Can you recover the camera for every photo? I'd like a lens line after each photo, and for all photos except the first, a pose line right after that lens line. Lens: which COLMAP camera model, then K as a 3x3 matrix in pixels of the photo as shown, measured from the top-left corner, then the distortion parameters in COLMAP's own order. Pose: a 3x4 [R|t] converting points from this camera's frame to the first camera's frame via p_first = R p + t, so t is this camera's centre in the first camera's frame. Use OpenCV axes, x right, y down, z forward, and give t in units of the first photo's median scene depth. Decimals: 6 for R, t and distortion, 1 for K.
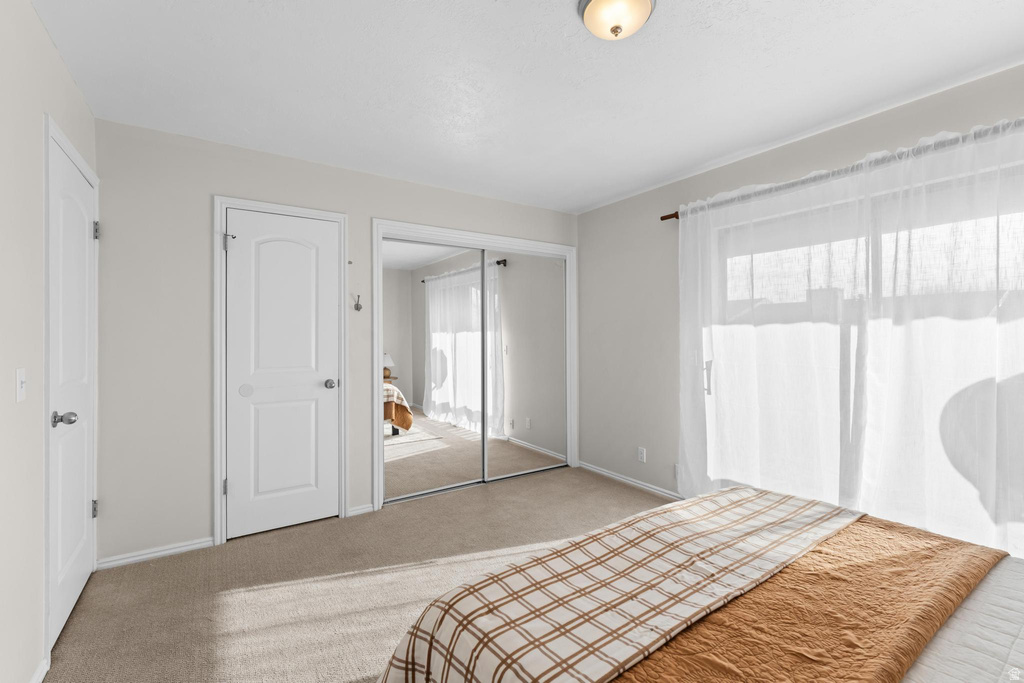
lens RADIAL K [[440.7, 0, 512.5], [0, 440.7, 337.8], [0, 0, 1]] dist [0.002711, 0.000406]
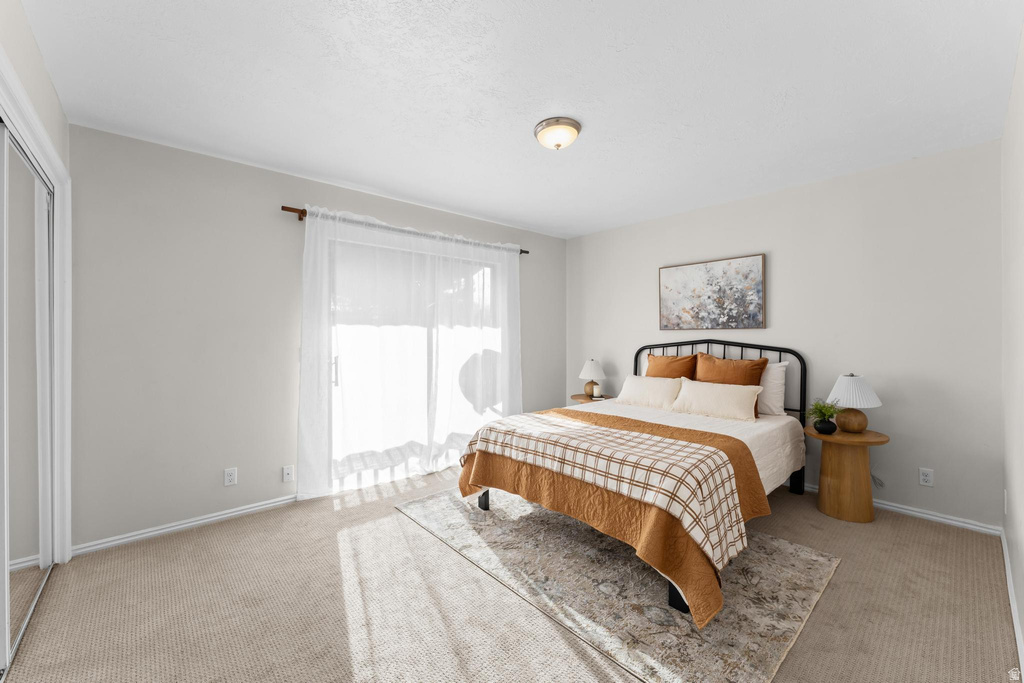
lens RADIAL K [[411.0, 0, 510.7], [0, 411.0, 338.2], [0, 0, 1]] dist [-0.002015, -0.000229]
pose [[-0.131189, -0.007140, 0.991332, -0.653629], [-0.001875, 0.999974, 0.006954, -0.001419], [-0.991356, -0.000946, -0.131199, 0.702339]]
